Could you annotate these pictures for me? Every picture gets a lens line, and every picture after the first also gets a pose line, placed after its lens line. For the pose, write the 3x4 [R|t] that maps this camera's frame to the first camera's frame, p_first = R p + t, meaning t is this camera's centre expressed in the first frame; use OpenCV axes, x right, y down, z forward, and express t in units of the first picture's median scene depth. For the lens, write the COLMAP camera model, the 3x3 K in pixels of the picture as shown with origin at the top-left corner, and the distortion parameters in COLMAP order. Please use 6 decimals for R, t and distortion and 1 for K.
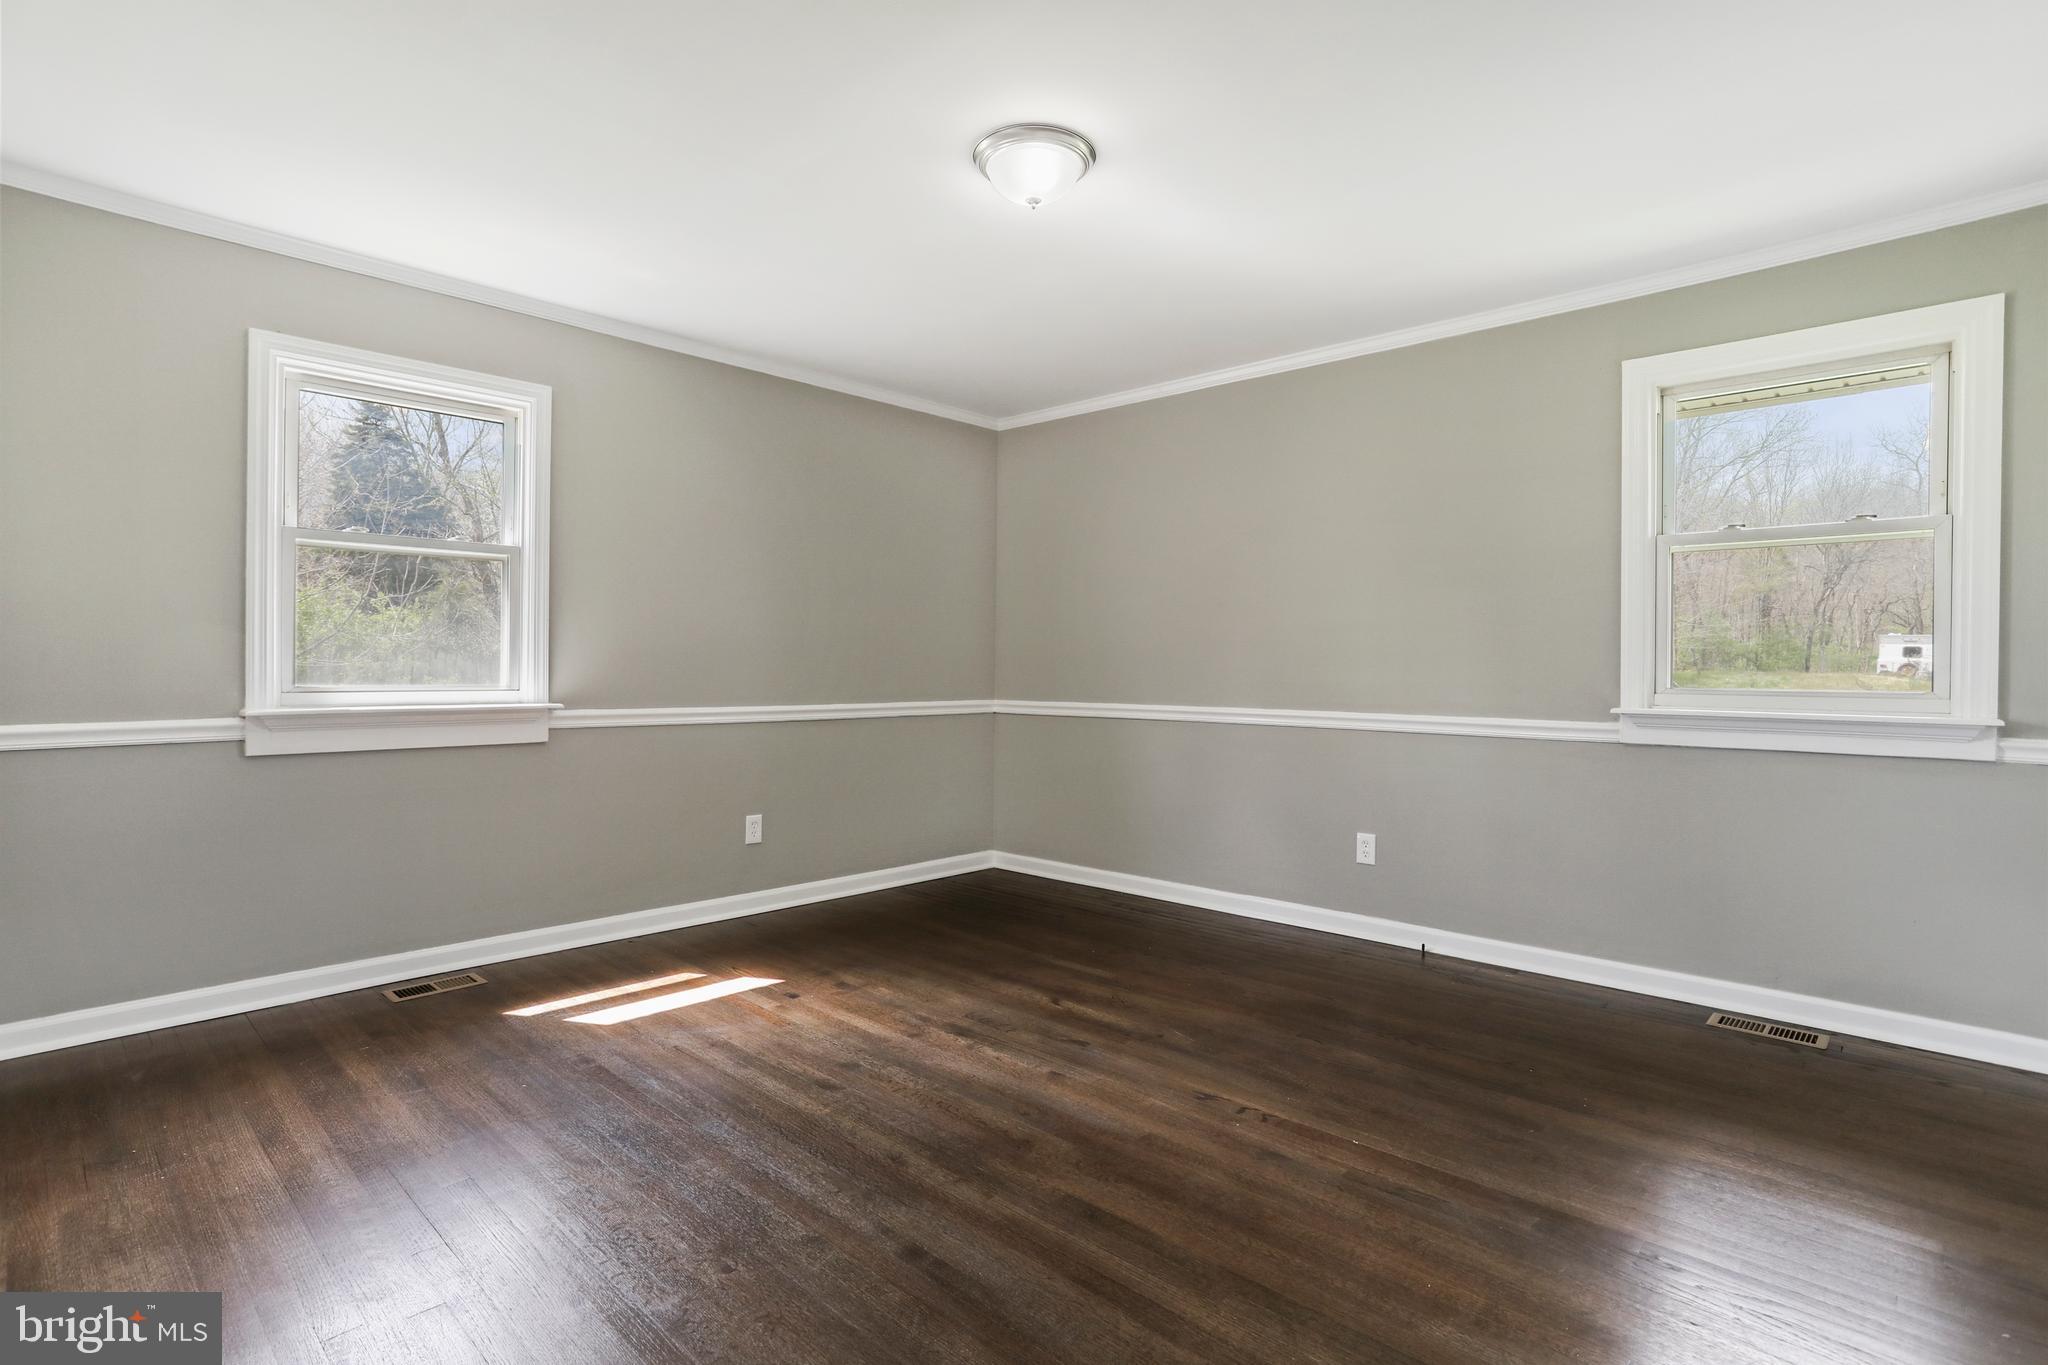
lens RADIAL K [[1002.1, 0, 1015.2], [0, 1002.1, 673.4], [0, 0, 1]] dist [-0.055077, 0.034631]
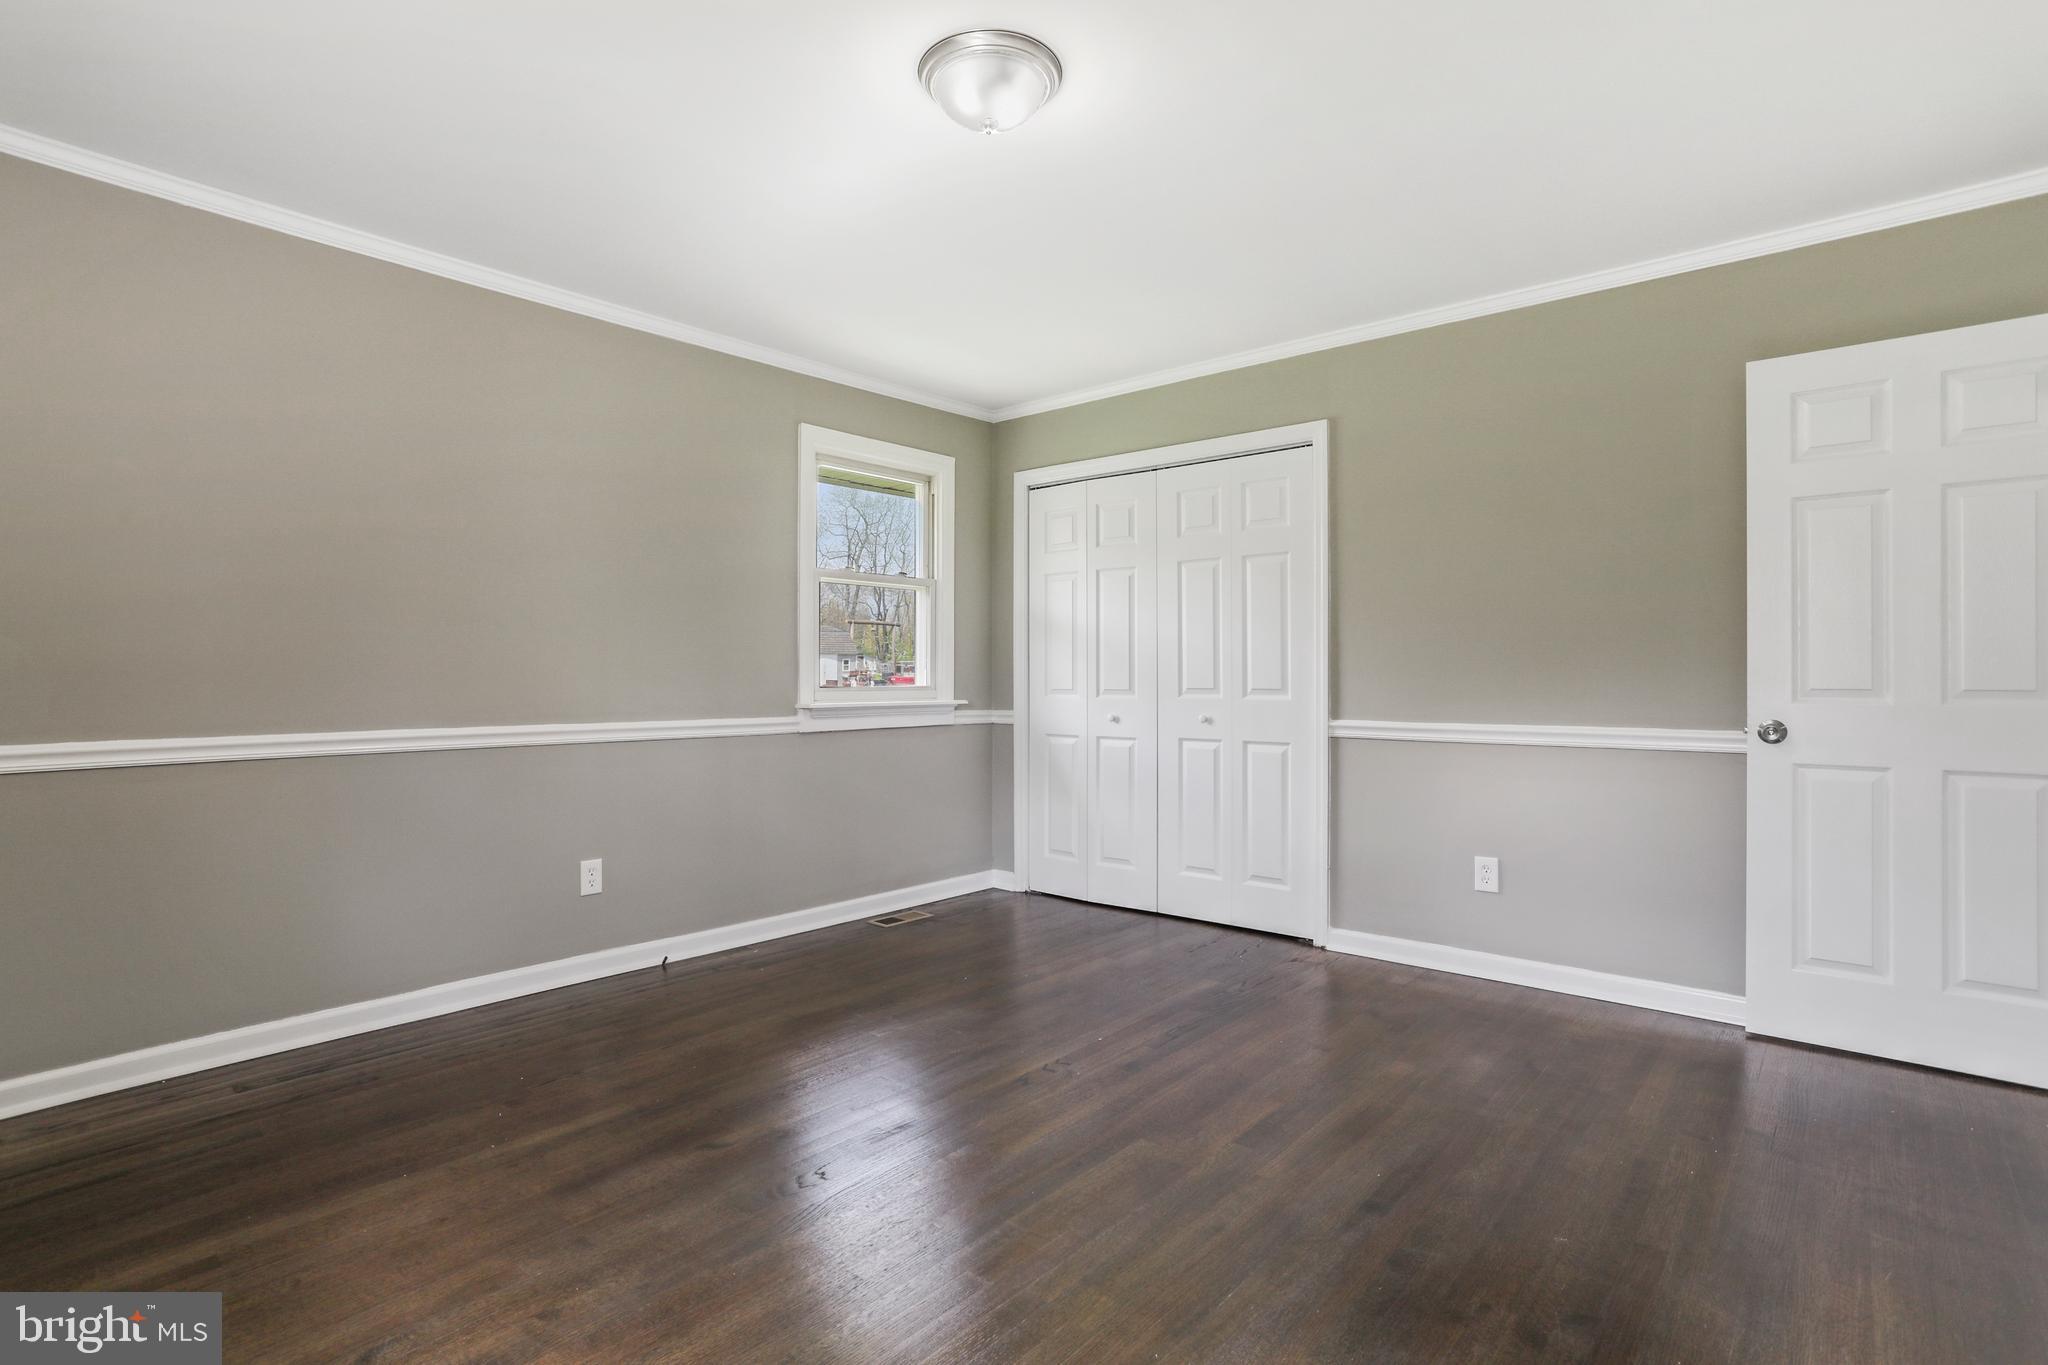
lens RADIAL K [[1002.1, 0, 1015.2], [0, 1002.1, 673.4], [0, 0, 1]] dist [-0.055077, 0.034631]
pose [[-0.041398, -0.003815, 0.999135, -0.654437], [0.007531, 0.999963, 0.004130, -0.005721], [-0.999114, 0.007696, -0.041368, 0.802384]]
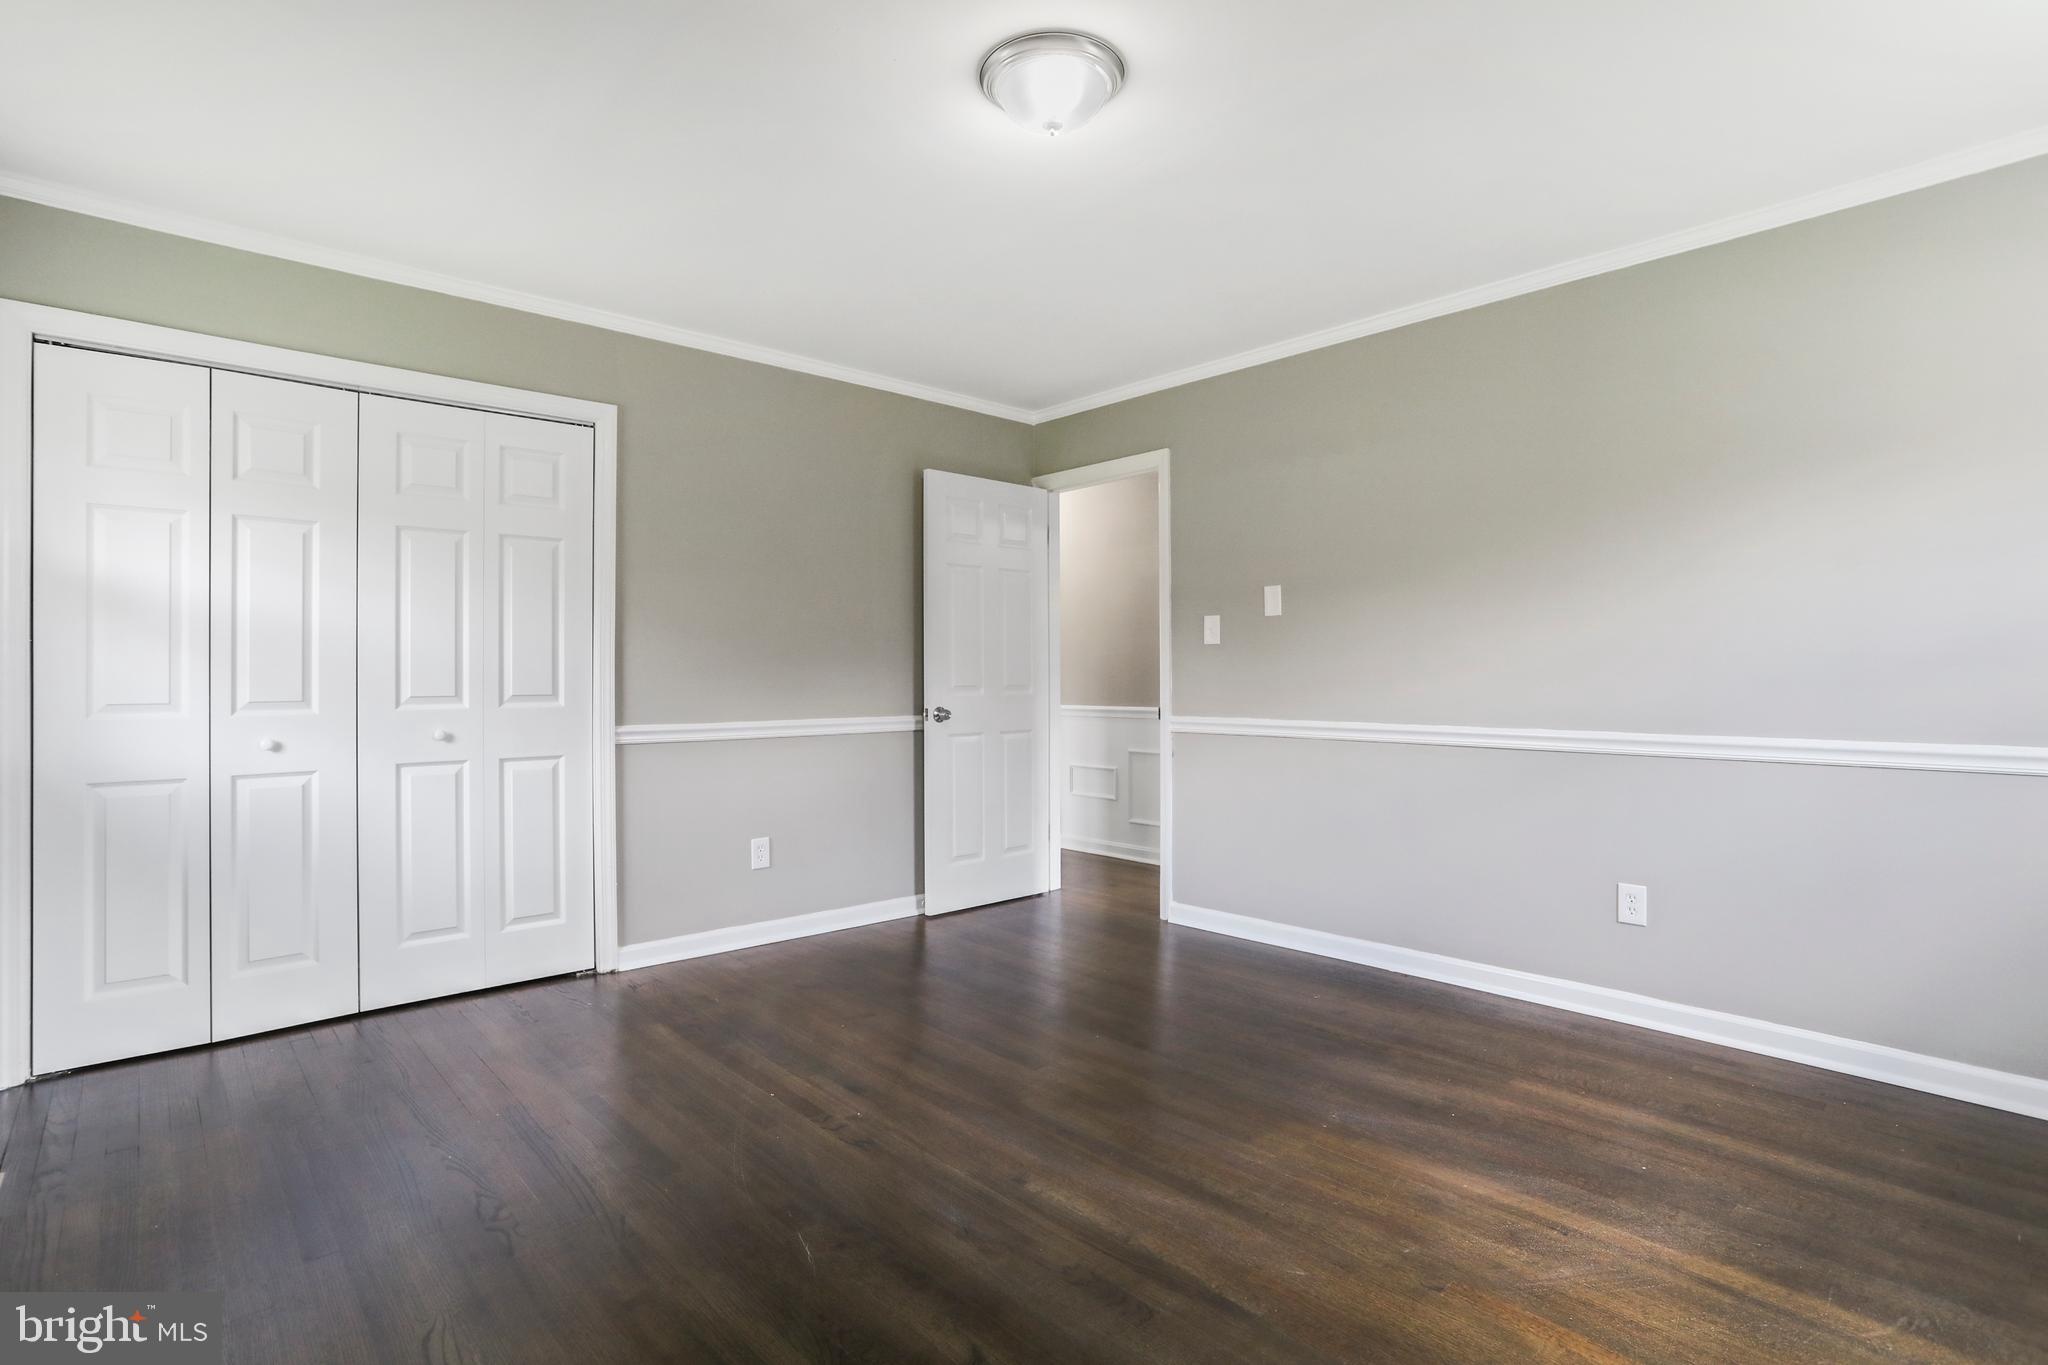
lens RADIAL K [[1002.1, 0, 1015.2], [0, 1002.1, 673.4], [0, 0, 1]] dist [-0.055077, 0.034631]
pose [[-0.996612, -0.001242, 0.082232, -0.016621], [-0.000992, 0.999995, 0.003079, -0.005625], [-0.082235, 0.002987, -0.996608, 1.452153]]
